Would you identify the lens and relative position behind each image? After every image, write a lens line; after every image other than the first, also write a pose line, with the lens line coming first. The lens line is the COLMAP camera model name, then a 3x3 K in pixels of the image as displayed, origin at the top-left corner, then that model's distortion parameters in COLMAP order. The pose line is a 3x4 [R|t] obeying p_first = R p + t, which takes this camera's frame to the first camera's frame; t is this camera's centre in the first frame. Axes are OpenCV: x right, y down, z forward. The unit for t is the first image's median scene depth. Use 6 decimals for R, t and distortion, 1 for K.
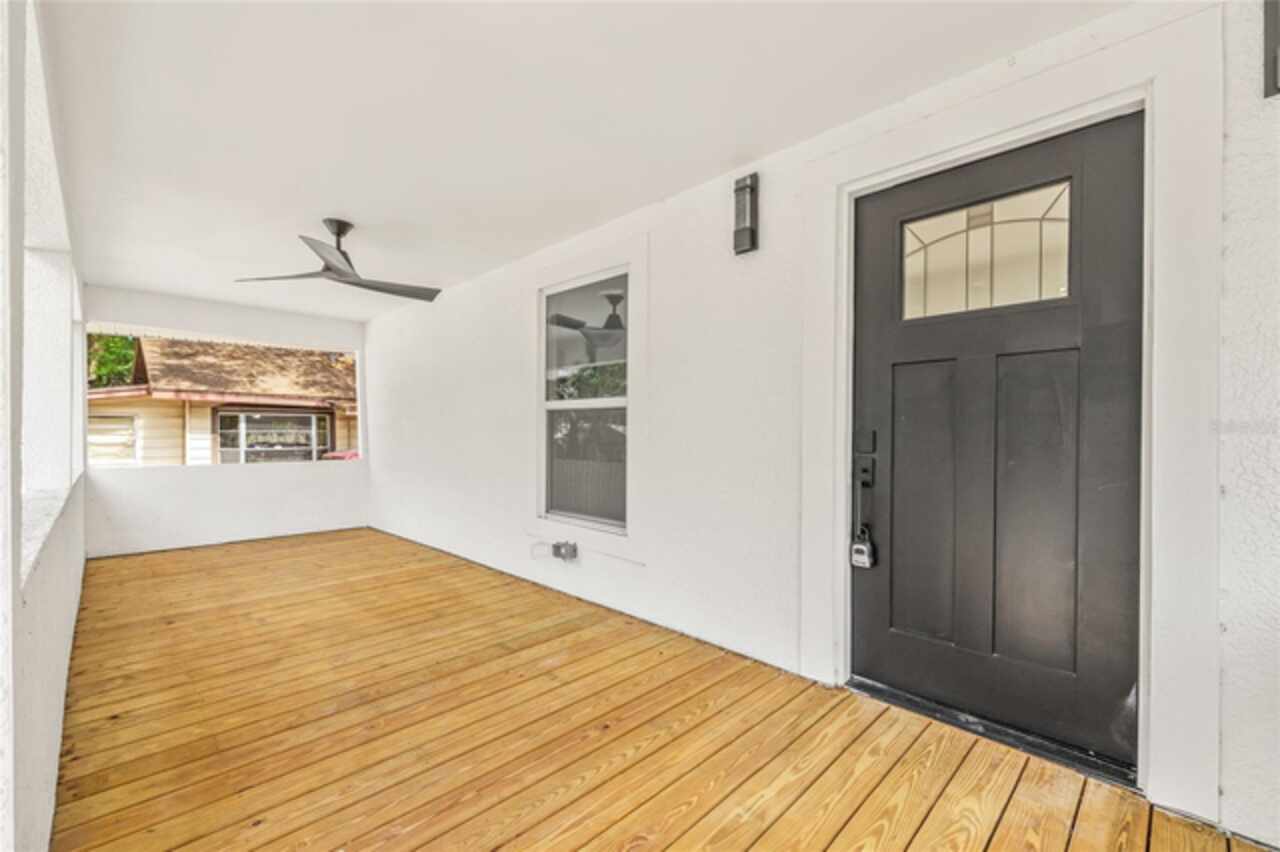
lens RADIAL K [[537.0, 0, 635.6], [0, 537.0, 431.8], [0, 0, 1]] dist [-0.001766, 0.000120]
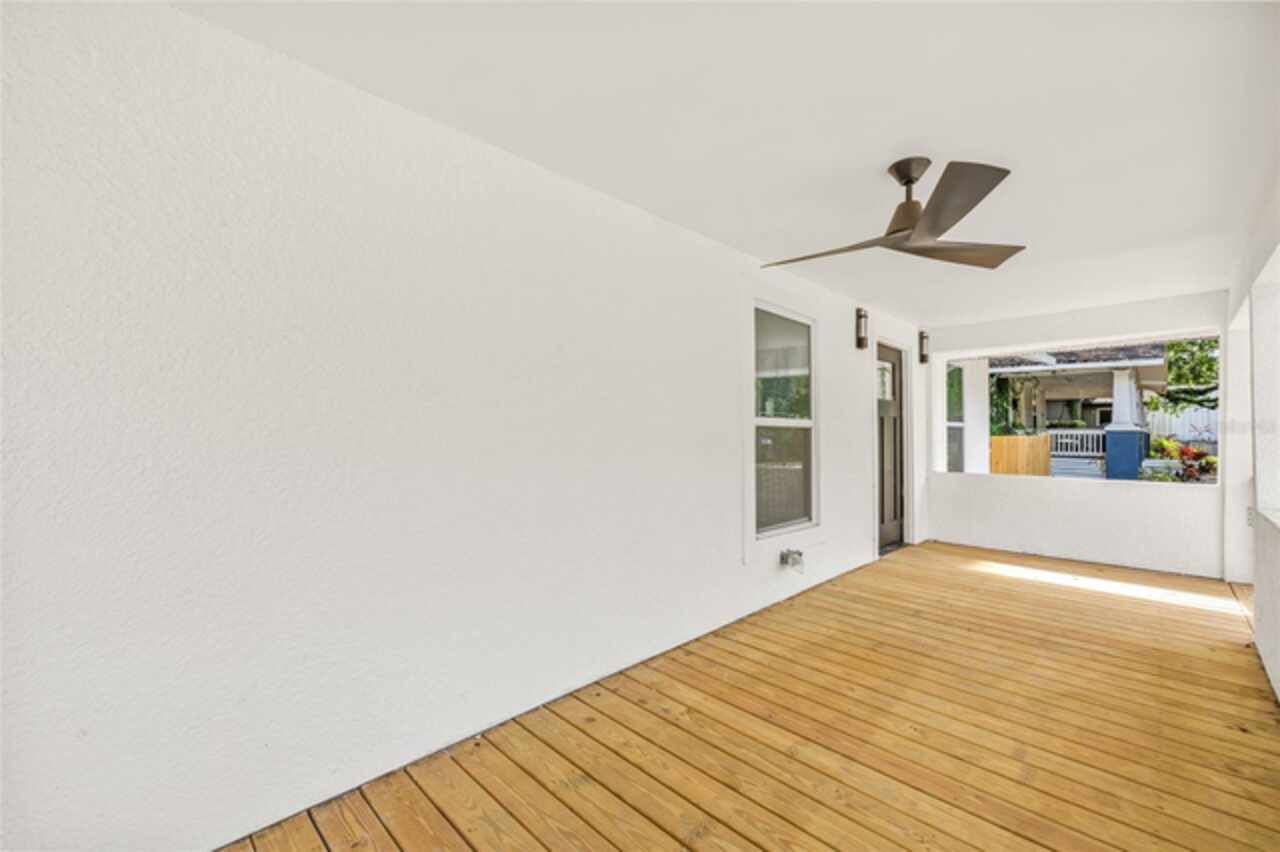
lens RADIAL K [[534.9, 0, 640.0], [0, 534.9, 426.0], [0, 0, 1]] dist [0.000921, 0.000141]
pose [[-0.006124, -0.001623, 0.999980, -1.553395], [-0.003215, 0.999994, 0.001603, -0.057667], [-0.999976, -0.003205, -0.006130, 1.690598]]
